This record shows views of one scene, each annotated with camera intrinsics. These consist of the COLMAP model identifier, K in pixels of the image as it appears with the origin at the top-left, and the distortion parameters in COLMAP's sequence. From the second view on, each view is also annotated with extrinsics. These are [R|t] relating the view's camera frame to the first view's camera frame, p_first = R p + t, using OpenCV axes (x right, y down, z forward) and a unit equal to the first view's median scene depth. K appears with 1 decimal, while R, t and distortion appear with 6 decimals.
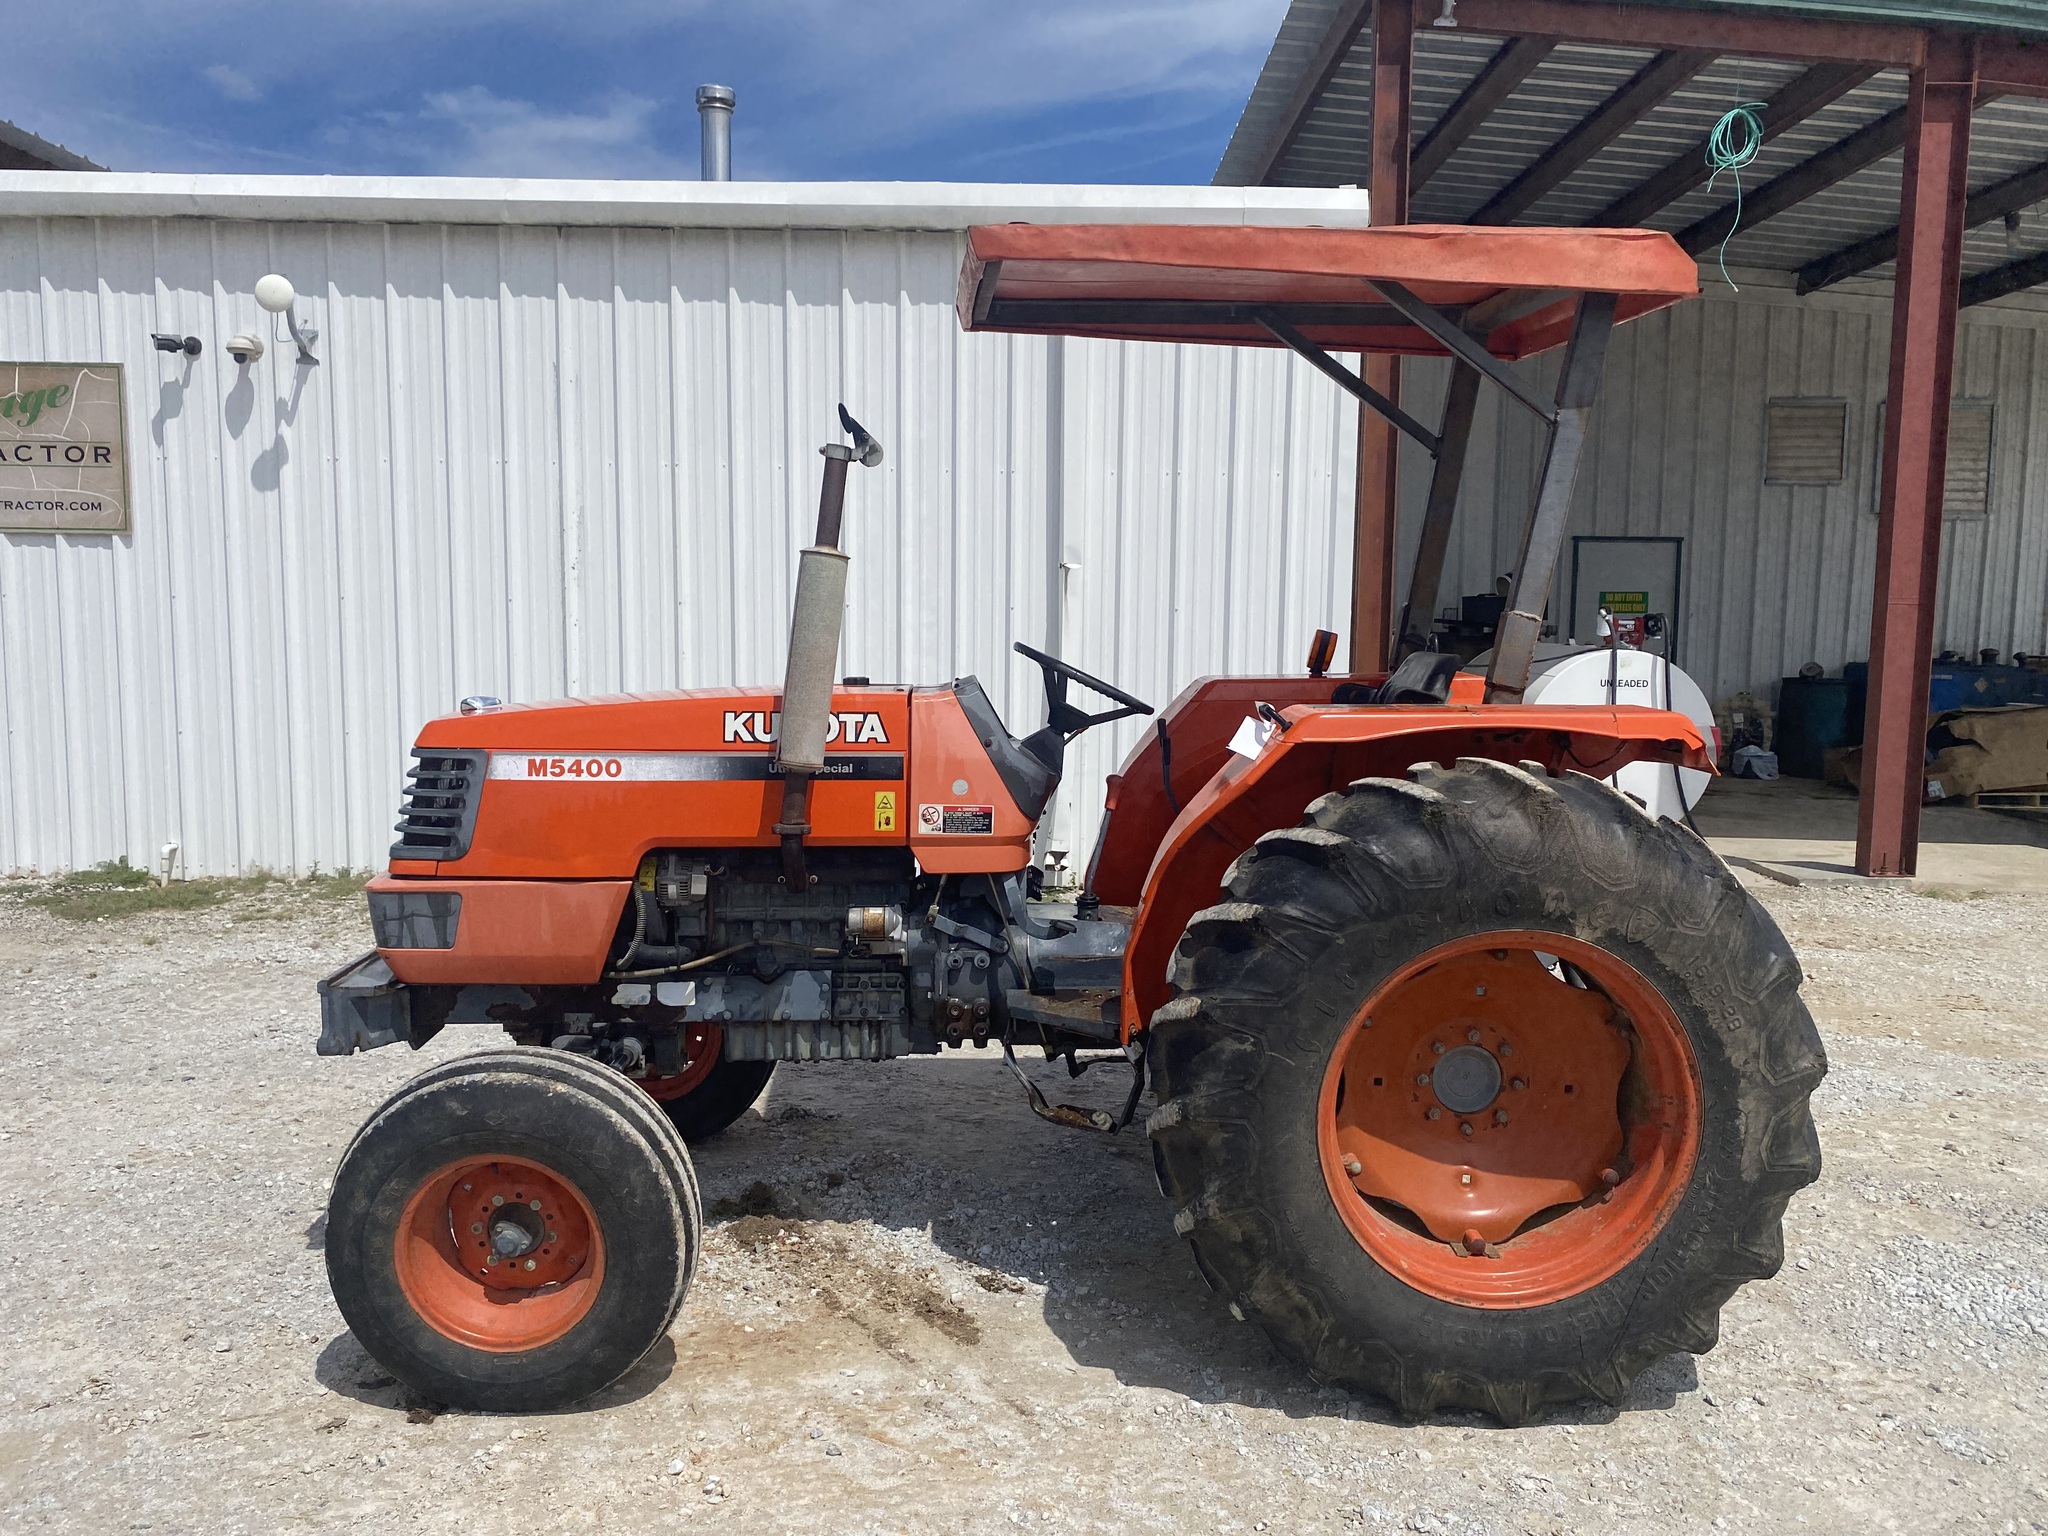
lens RADIAL K [[1543.2, 0, 1036.6], [0, 1543.2, 748.4], [0, 0, 1]] dist [0.017948, -0.011860]
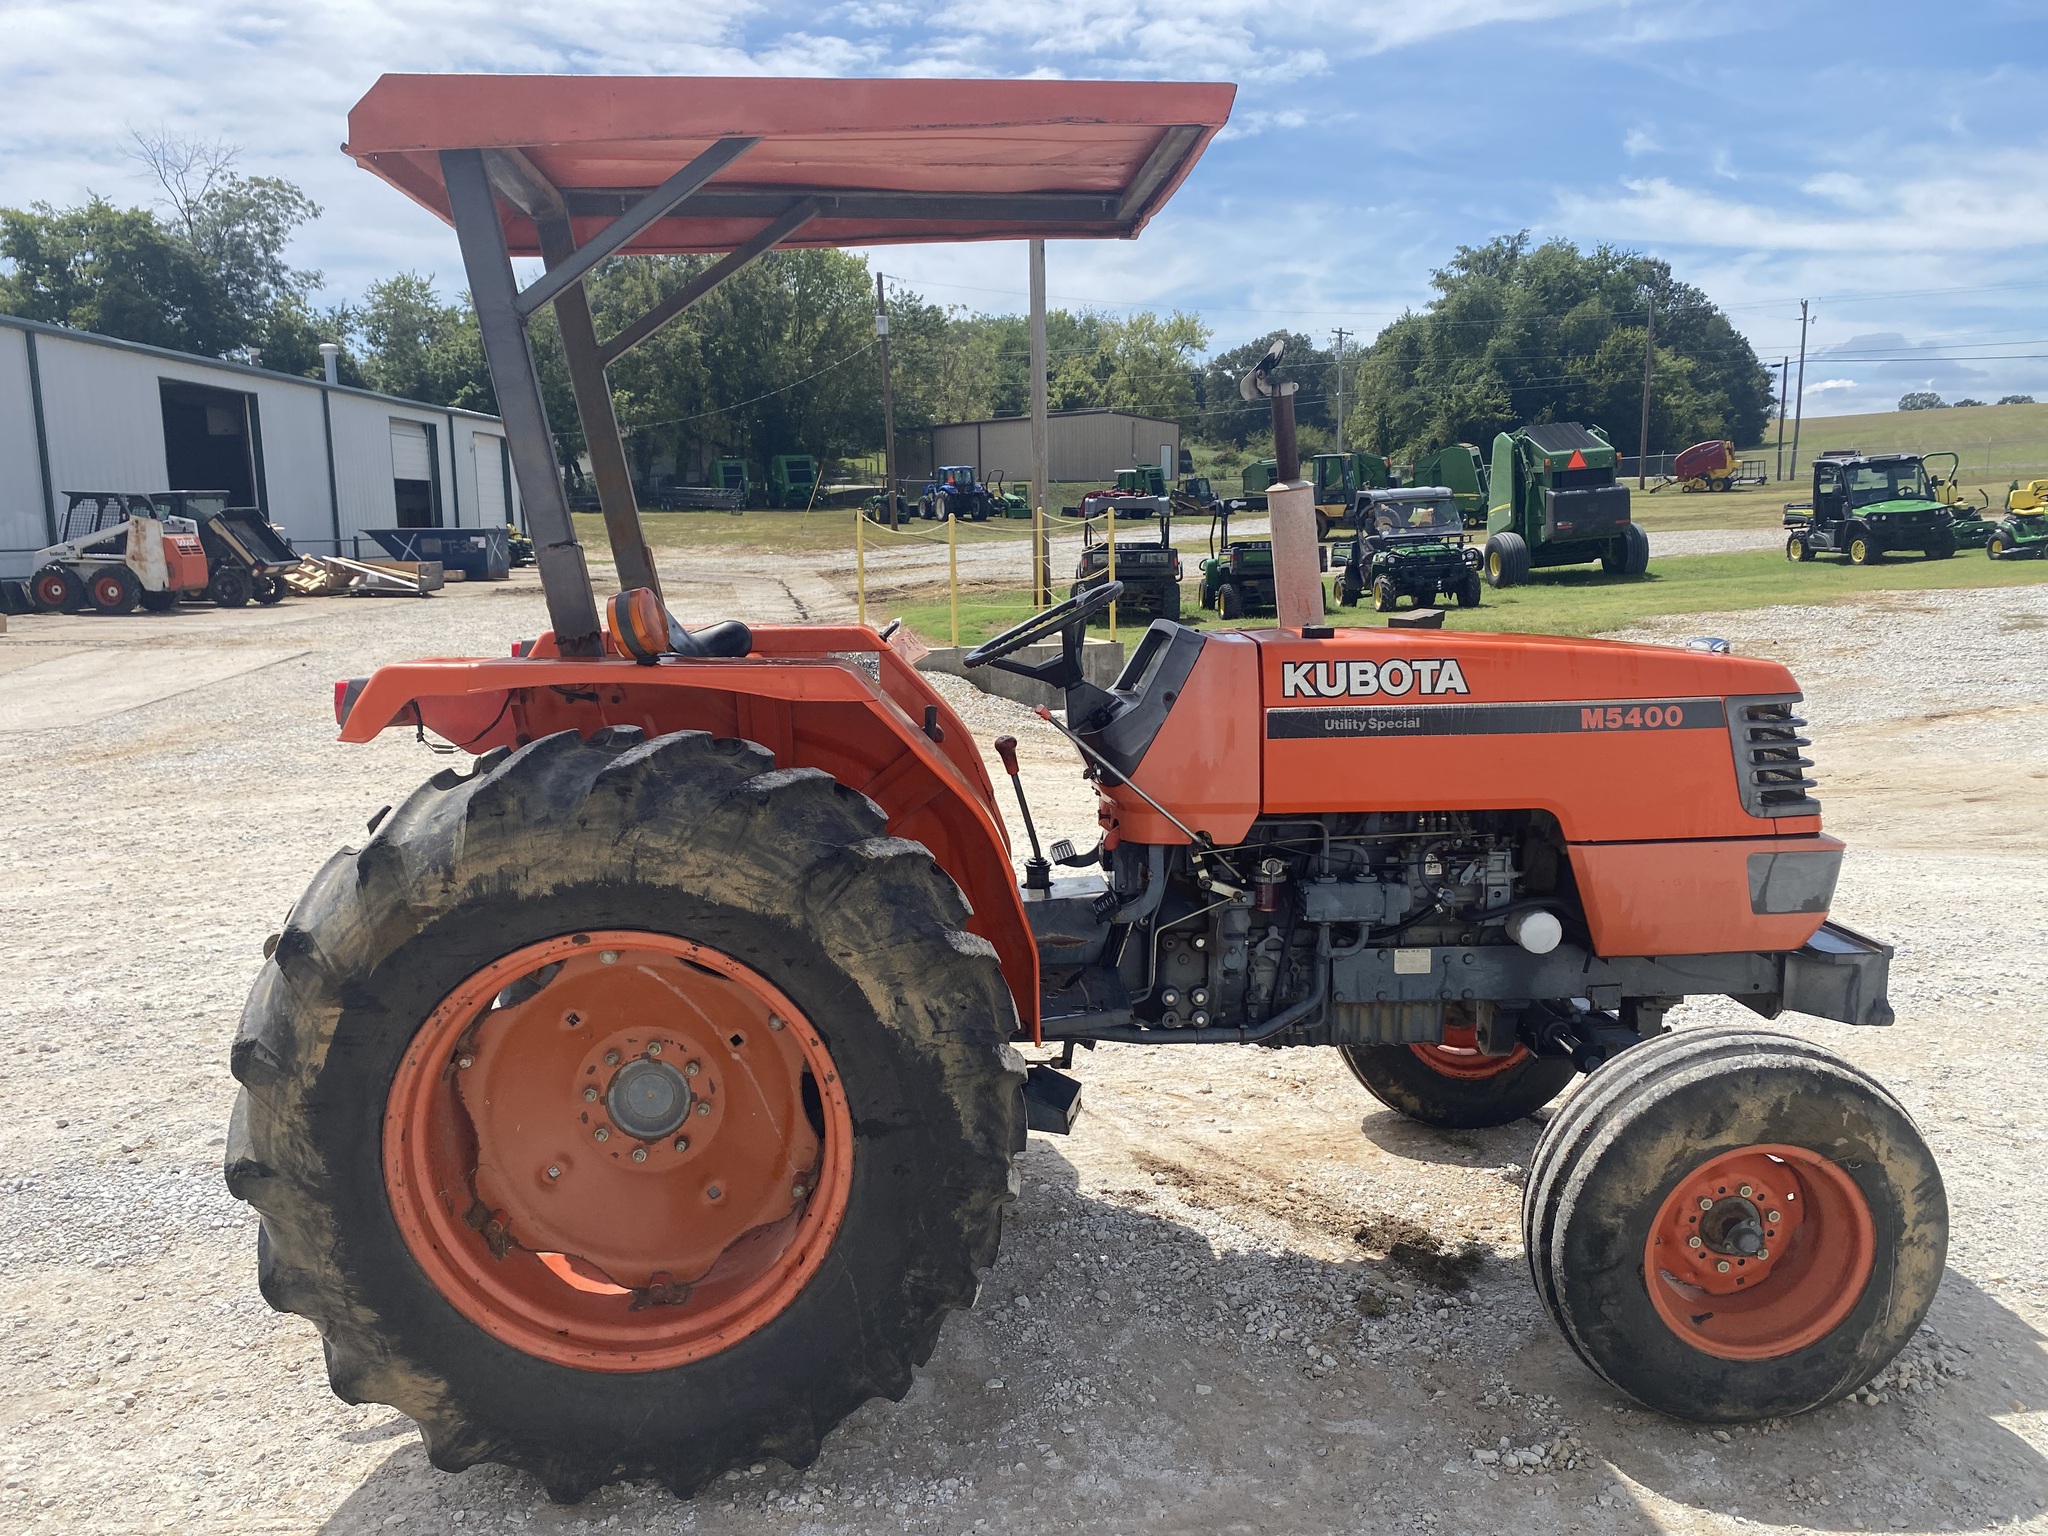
lens RADIAL K [[1554.0, 0, 1008.6], [0, 1554.0, 767.0], [0, 0, 1]] dist [0.024861, -0.036916]
pose [[-0.999719, 0.007997, -0.022316, 0.076771], [0.002262, 0.969264, 0.246013, -0.196796], [0.023597, 0.245893, -0.969010, 2.007049]]
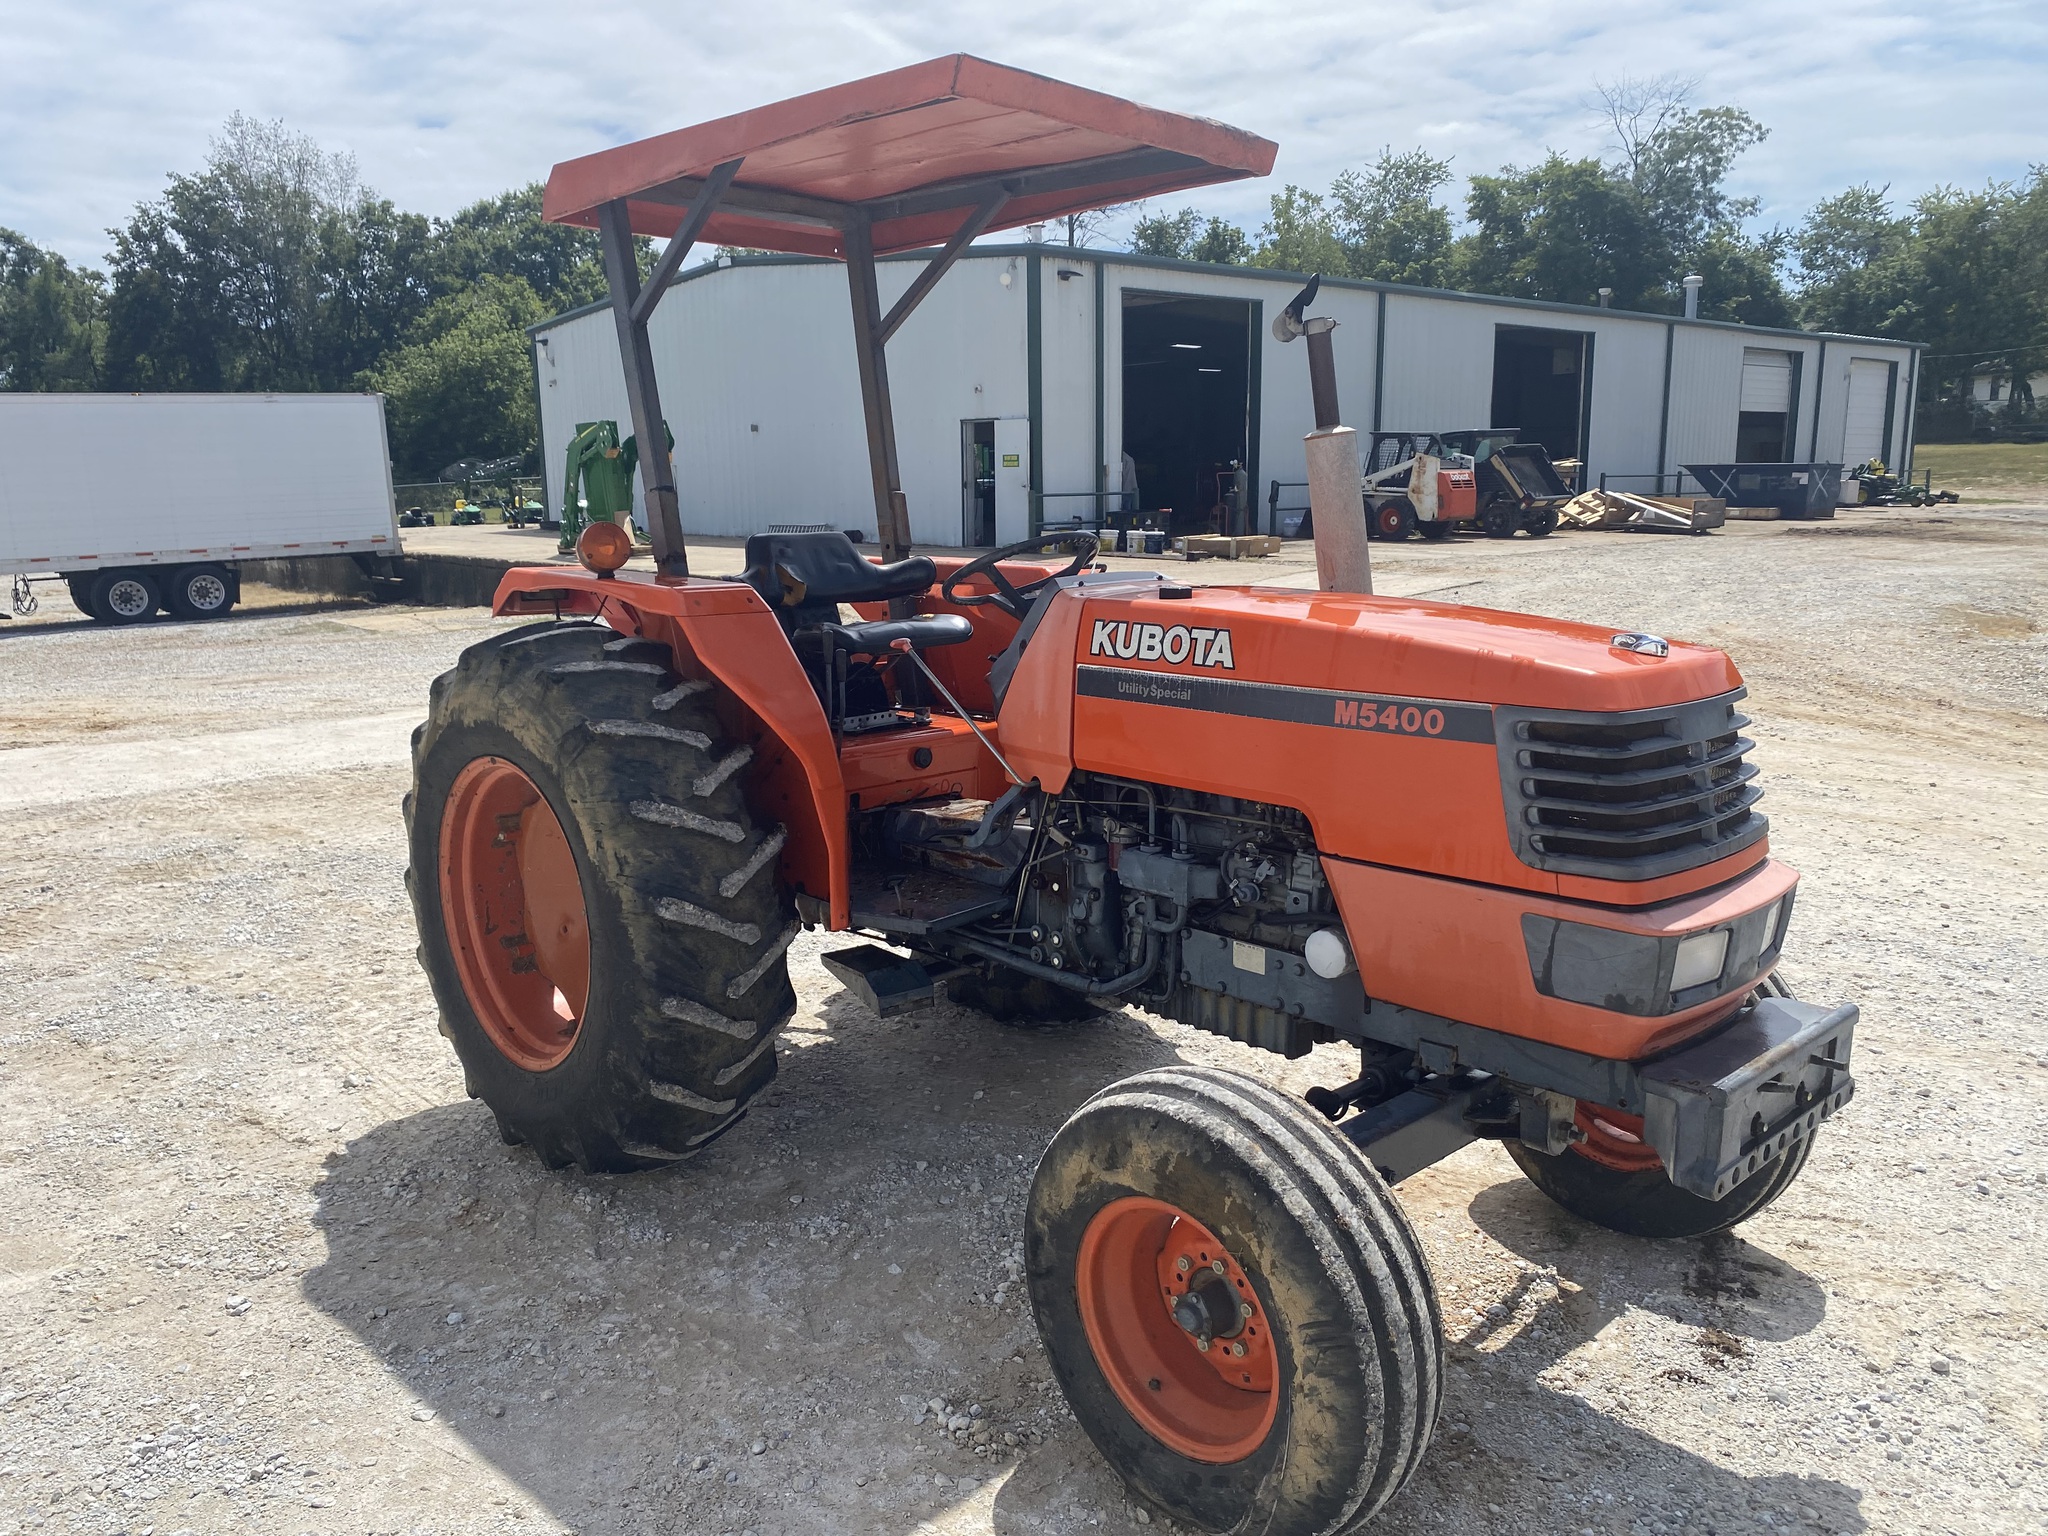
lens RADIAL K [[1554.0, 0, 1008.6], [0, 1554.0, 767.0], [0, 0, 1]] dist [0.024861, -0.036916]
pose [[-0.673367, -0.137066, 0.726491, -0.730479], [0.074888, 0.964963, 0.251471, -0.180026], [-0.735506, 0.223737, -0.639510, 1.749765]]
